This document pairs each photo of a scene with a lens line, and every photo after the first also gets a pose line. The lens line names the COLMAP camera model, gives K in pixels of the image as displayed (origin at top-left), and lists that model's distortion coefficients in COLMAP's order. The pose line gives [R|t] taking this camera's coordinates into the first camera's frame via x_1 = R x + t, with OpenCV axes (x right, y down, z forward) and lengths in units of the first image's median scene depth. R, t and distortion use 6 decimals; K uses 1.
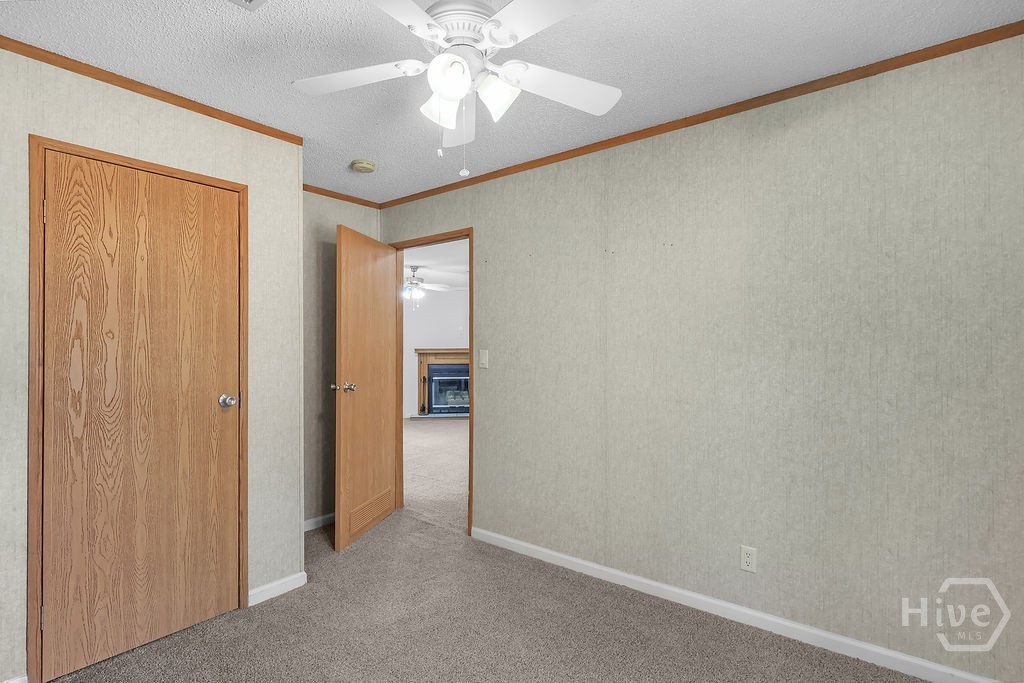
lens RADIAL K [[509.0, 0, 517.1], [0, 509.0, 340.0], [0, 0, 1]] dist [0.000506, 0.000231]
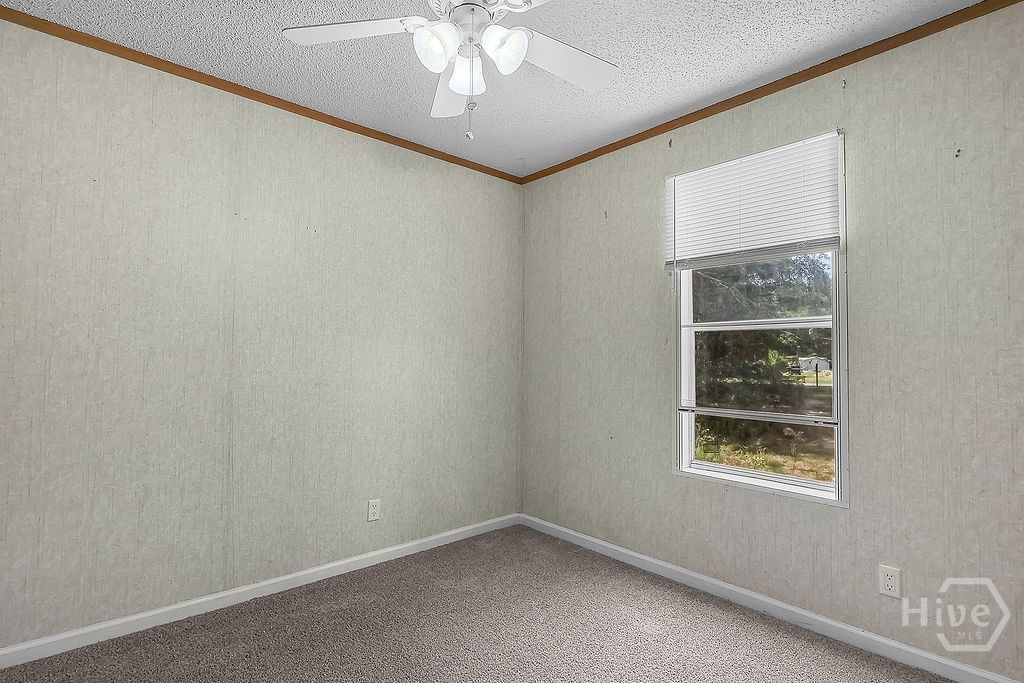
lens RADIAL K [[509.0, 0, 517.1], [0, 509.0, 340.0], [0, 0, 1]] dist [0.000506, 0.000231]
pose [[0.173117, 0.039679, 0.984102, -0.648963], [-0.024156, 0.999059, -0.036033, 0.060818], [-0.984605, -0.017535, 0.173912, 0.440478]]
